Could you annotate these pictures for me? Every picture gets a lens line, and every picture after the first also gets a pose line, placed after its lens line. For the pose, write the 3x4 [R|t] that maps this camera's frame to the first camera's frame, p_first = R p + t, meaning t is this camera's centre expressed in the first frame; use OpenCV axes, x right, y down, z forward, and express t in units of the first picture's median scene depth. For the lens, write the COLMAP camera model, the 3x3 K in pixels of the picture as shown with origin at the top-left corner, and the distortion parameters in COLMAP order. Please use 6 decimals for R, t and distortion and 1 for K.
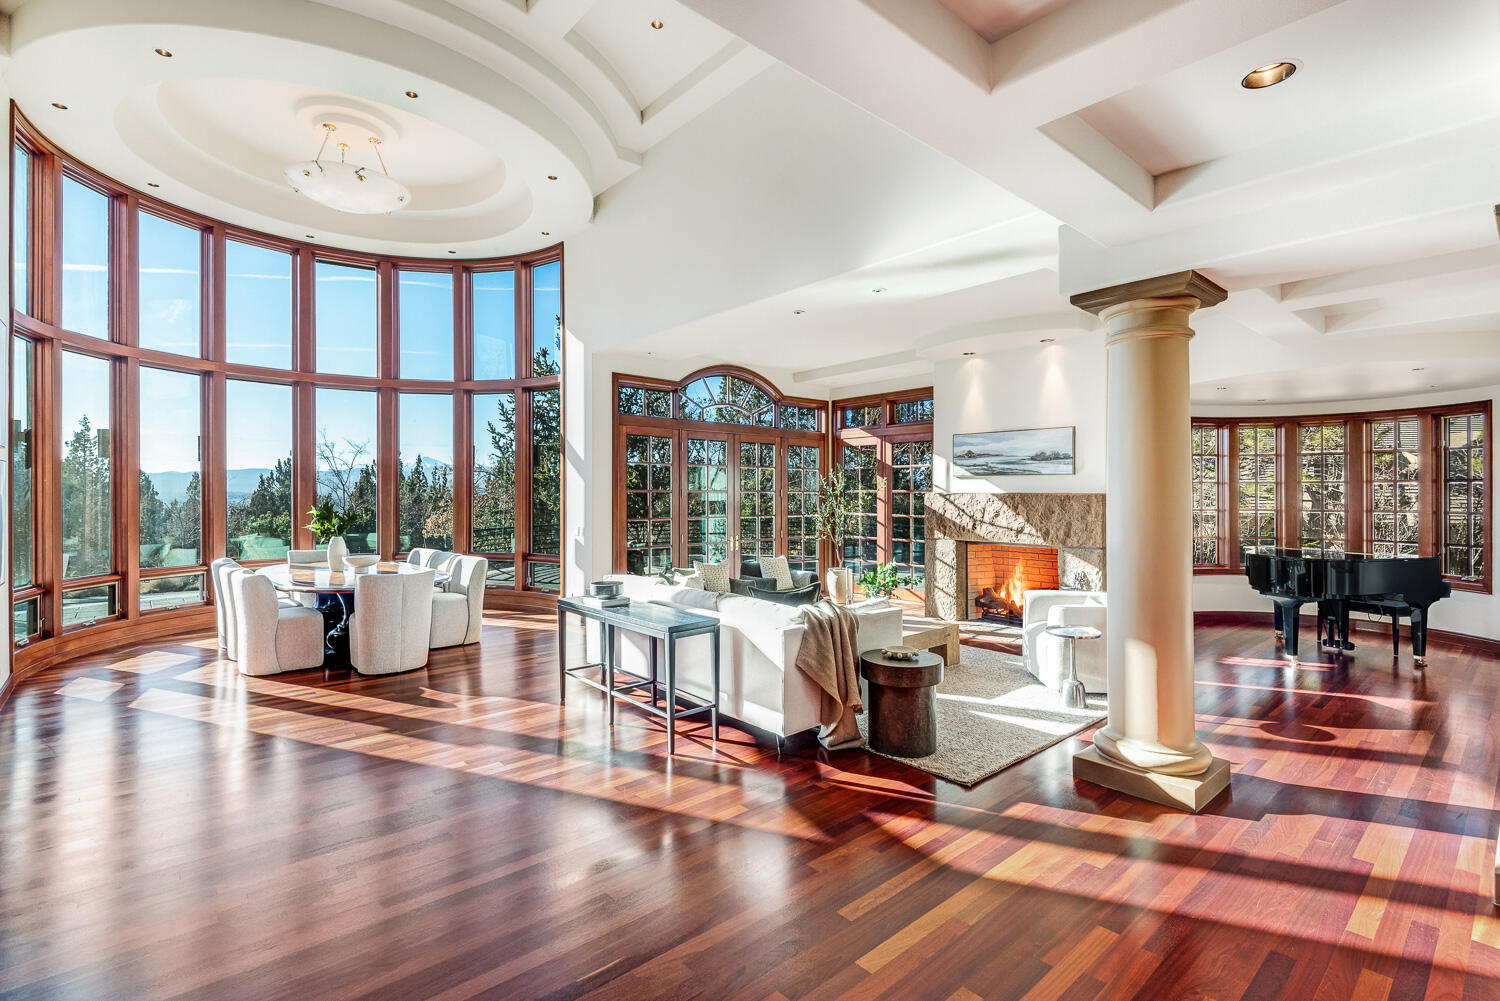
lens RADIAL K [[698.7, 0, 748.7], [0, 698.7, 498.8], [0, 0, 1]] dist [0.010573, -0.000798]
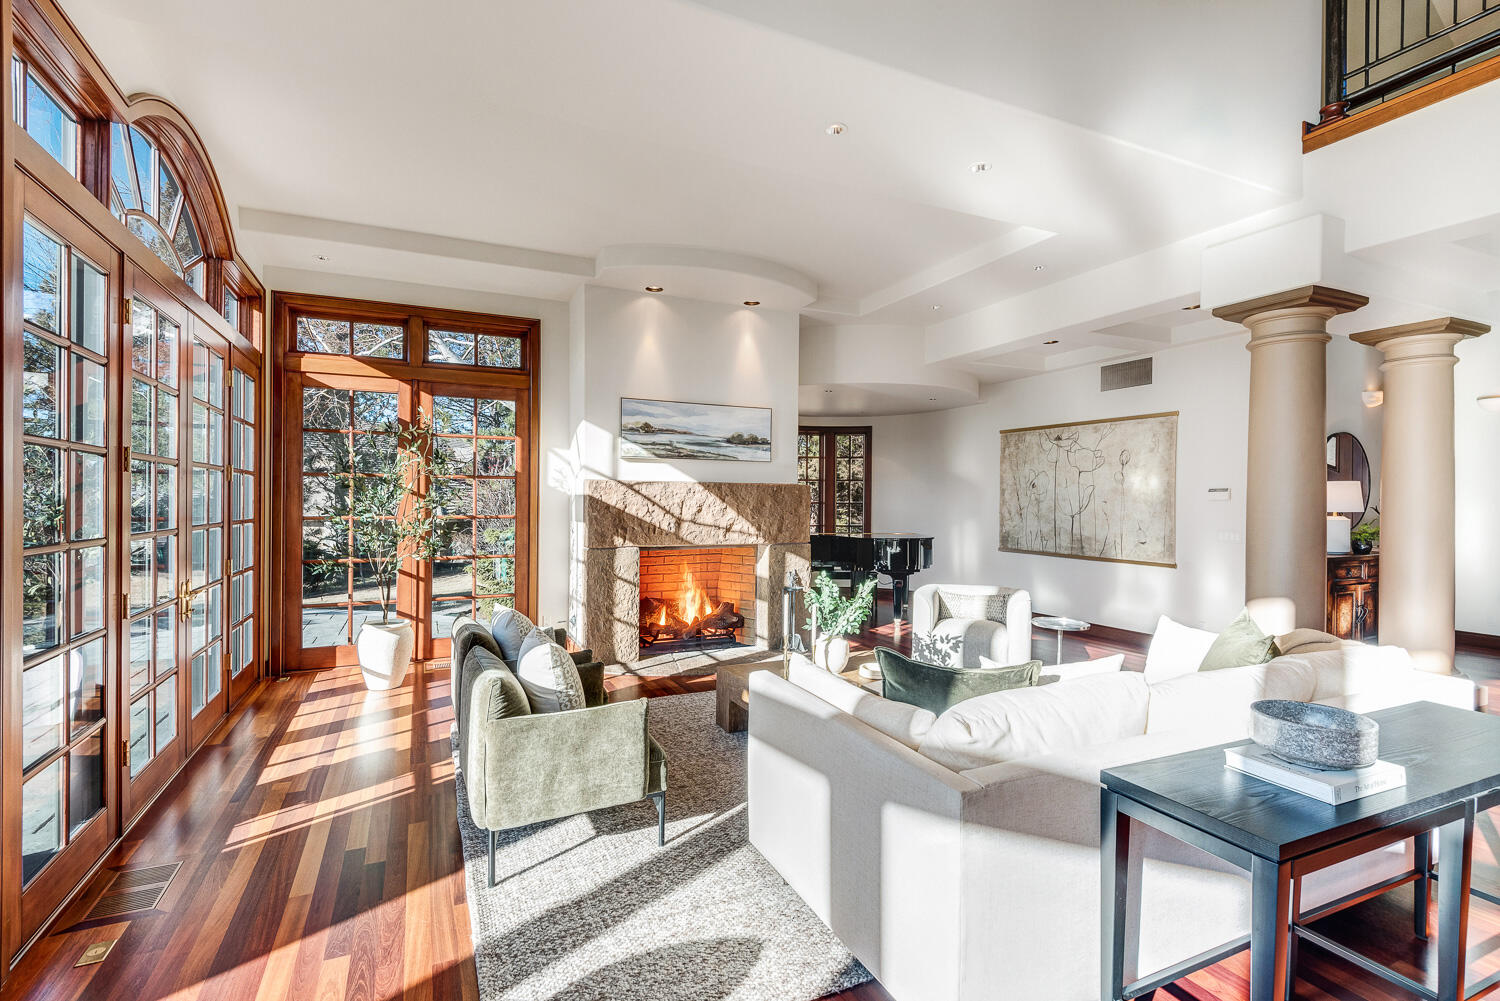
lens RADIAL K [[698.7, 0, 748.7], [0, 698.7, 498.8], [0, 0, 1]] dist [0.010573, -0.000798]
pose [[0.259165, -0.000030, 0.965833, -0.395970], [0.000857, 1.000000, -0.000199, 0.011386], [-0.965833, 0.000880, 0.259165, 0.783398]]
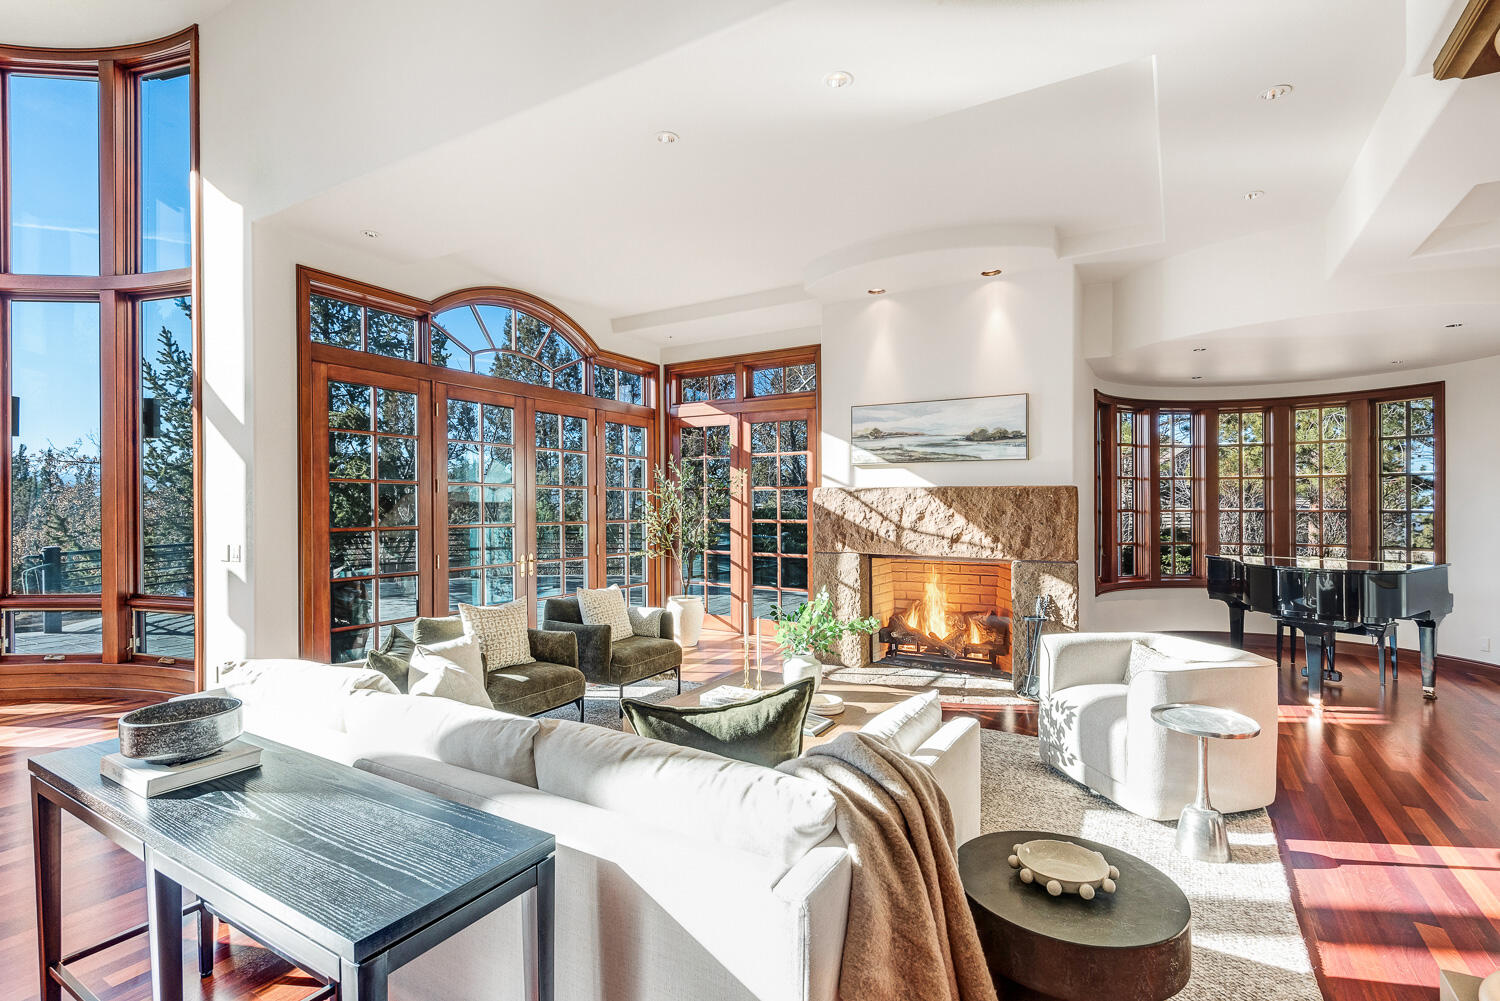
lens RADIAL K [[703.4, 0, 756.1], [0, 703.4, 505.0], [0, 0, 1]] dist [0.013793, -0.000441]
pose [[0.948737, 0.000257, 0.316067, -0.032205], [0.001726, 0.999981, -0.005994, 0.015453], [-0.316062, 0.006233, 0.948718, 0.391028]]
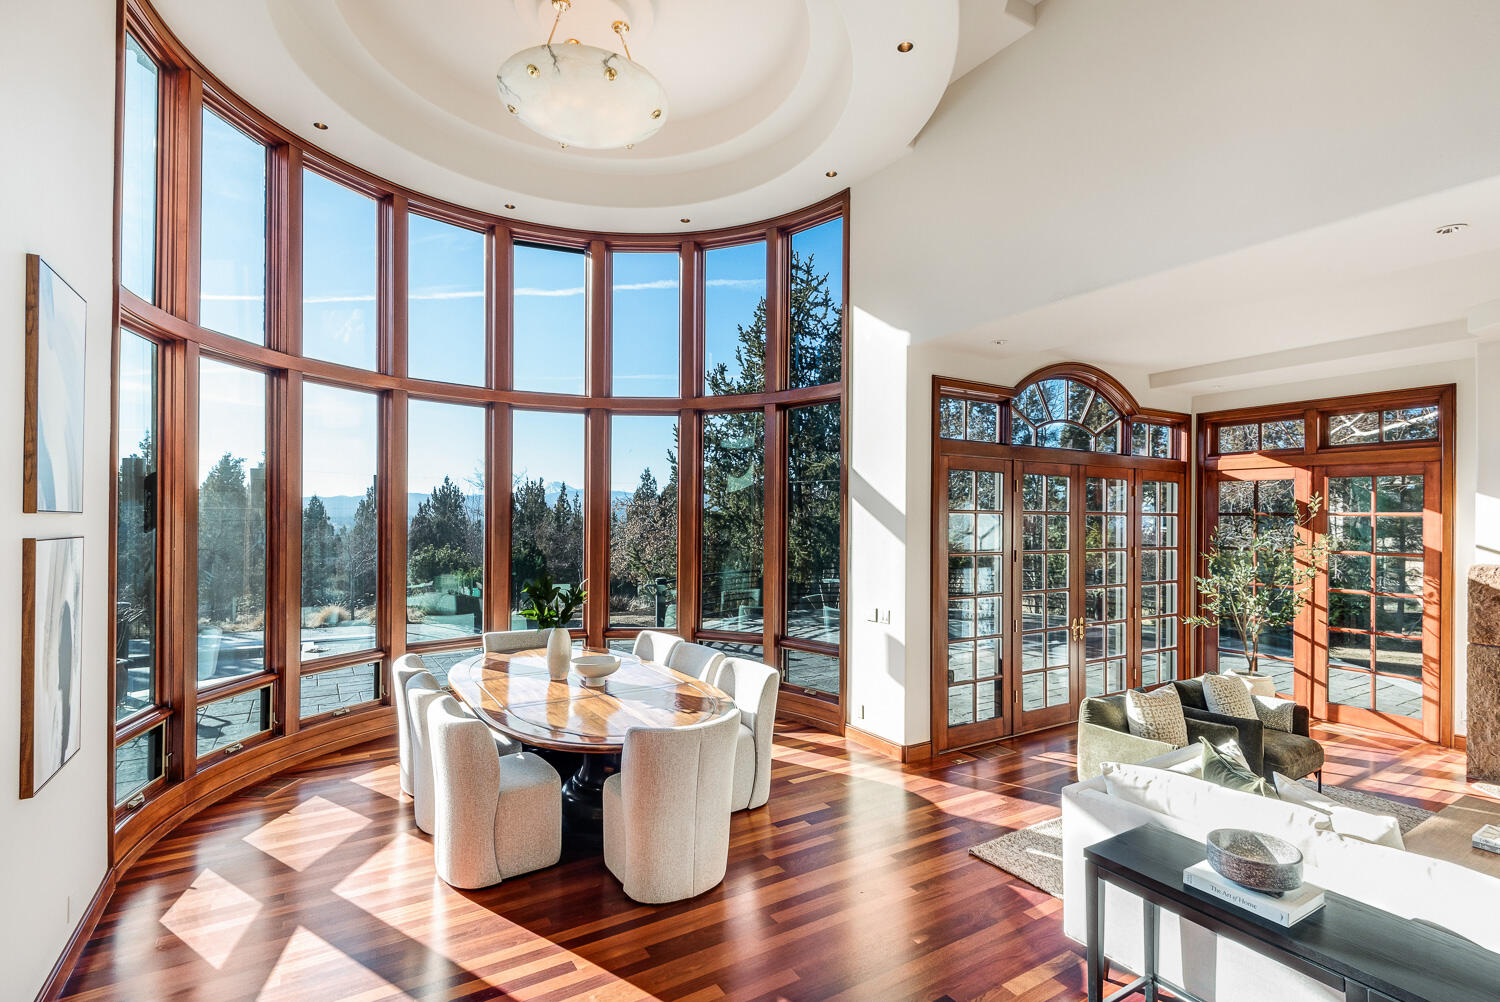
lens RADIAL K [[705.7, 0, 748.4], [0, 705.7, 520.7], [0, 0, 1]] dist [0.012994, -0.000476]
pose [[0.986219, 0.005135, -0.165364, -0.285681], [-0.005650, 0.999981, -0.002645, -0.045835], [0.165347, 0.003543, 0.986229, 0.349048]]
